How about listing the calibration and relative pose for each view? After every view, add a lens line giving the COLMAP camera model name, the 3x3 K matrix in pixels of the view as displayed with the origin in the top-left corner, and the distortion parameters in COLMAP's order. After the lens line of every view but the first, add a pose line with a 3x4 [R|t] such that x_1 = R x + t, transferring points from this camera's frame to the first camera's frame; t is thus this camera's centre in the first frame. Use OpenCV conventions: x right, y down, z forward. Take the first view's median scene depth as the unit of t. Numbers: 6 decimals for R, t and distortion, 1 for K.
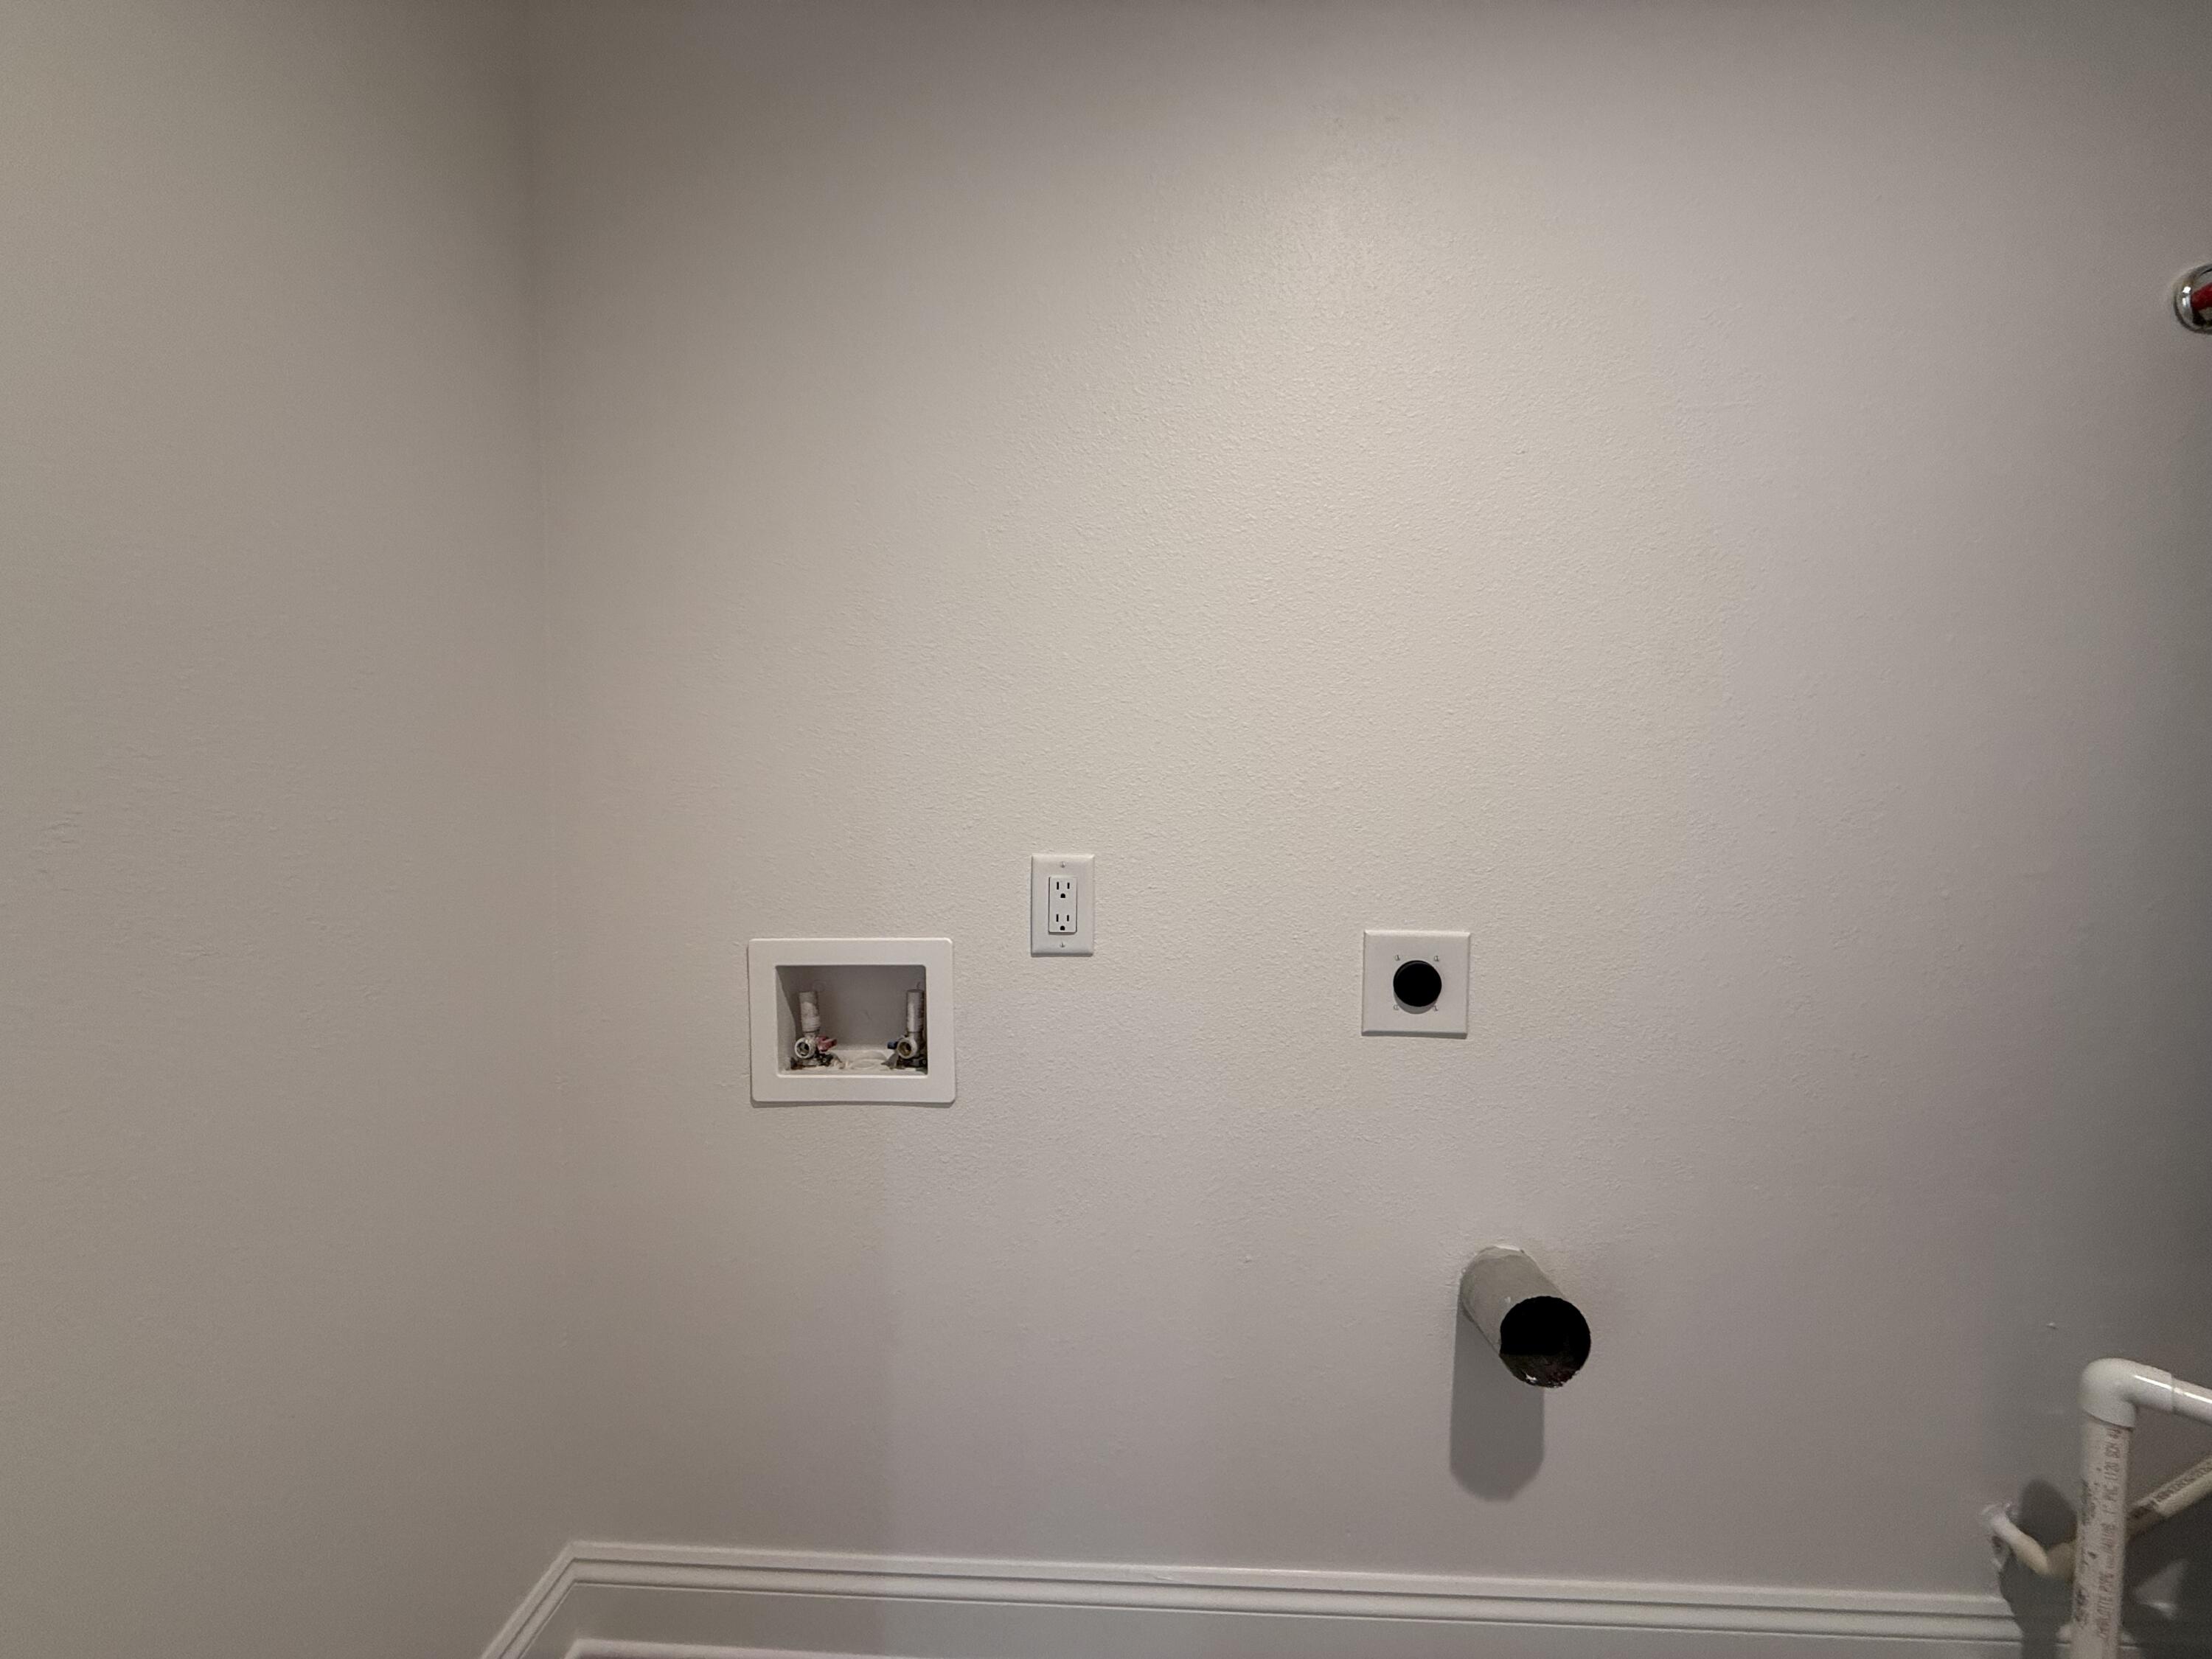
lens RADIAL K [[877.8, 0, 1115.2], [0, 877.8, 822.5], [0, 0, 1]] dist [-0.001977, -0.000478]
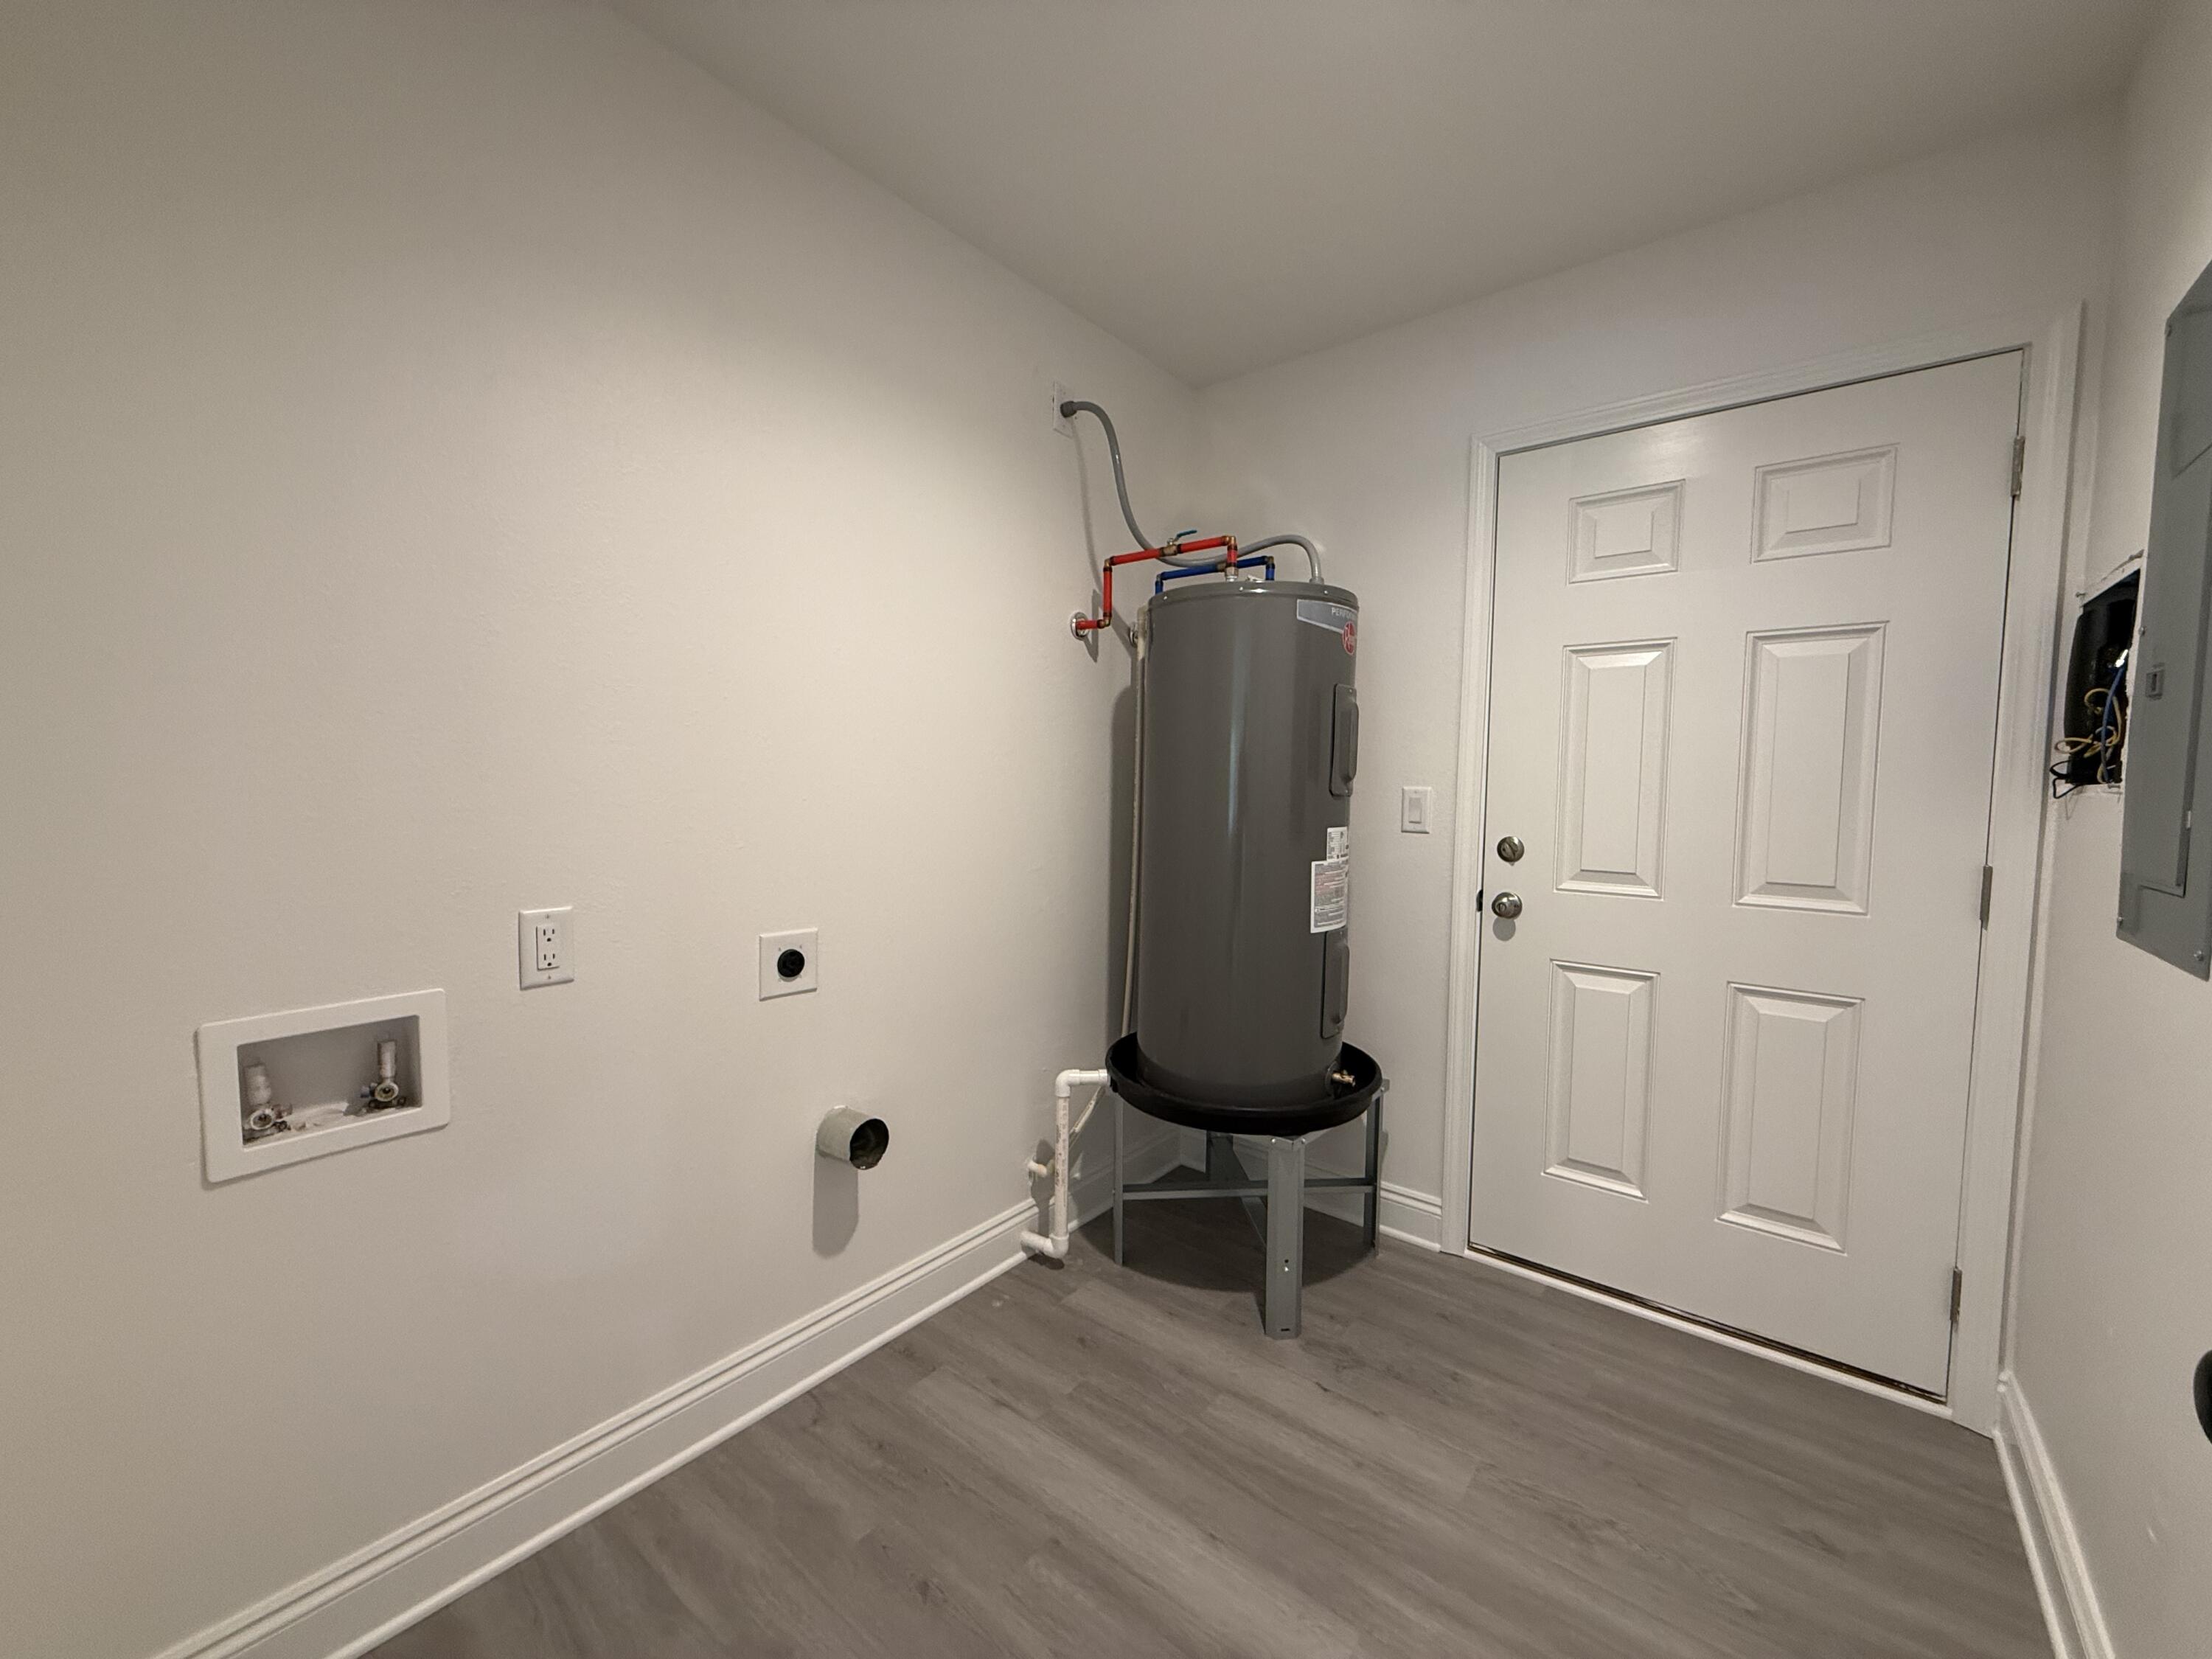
lens RADIAL K [[877.8, 0, 1109.5], [0, 877.8, 834.9], [0, 0, 1]] dist [-0.001977, -0.000478]
pose [[0.582549, -0.039349, 0.811843, -0.627645], [0.016813, 0.999197, 0.036365, -0.106186], [-0.812622, -0.007535, 0.582742, -0.439541]]
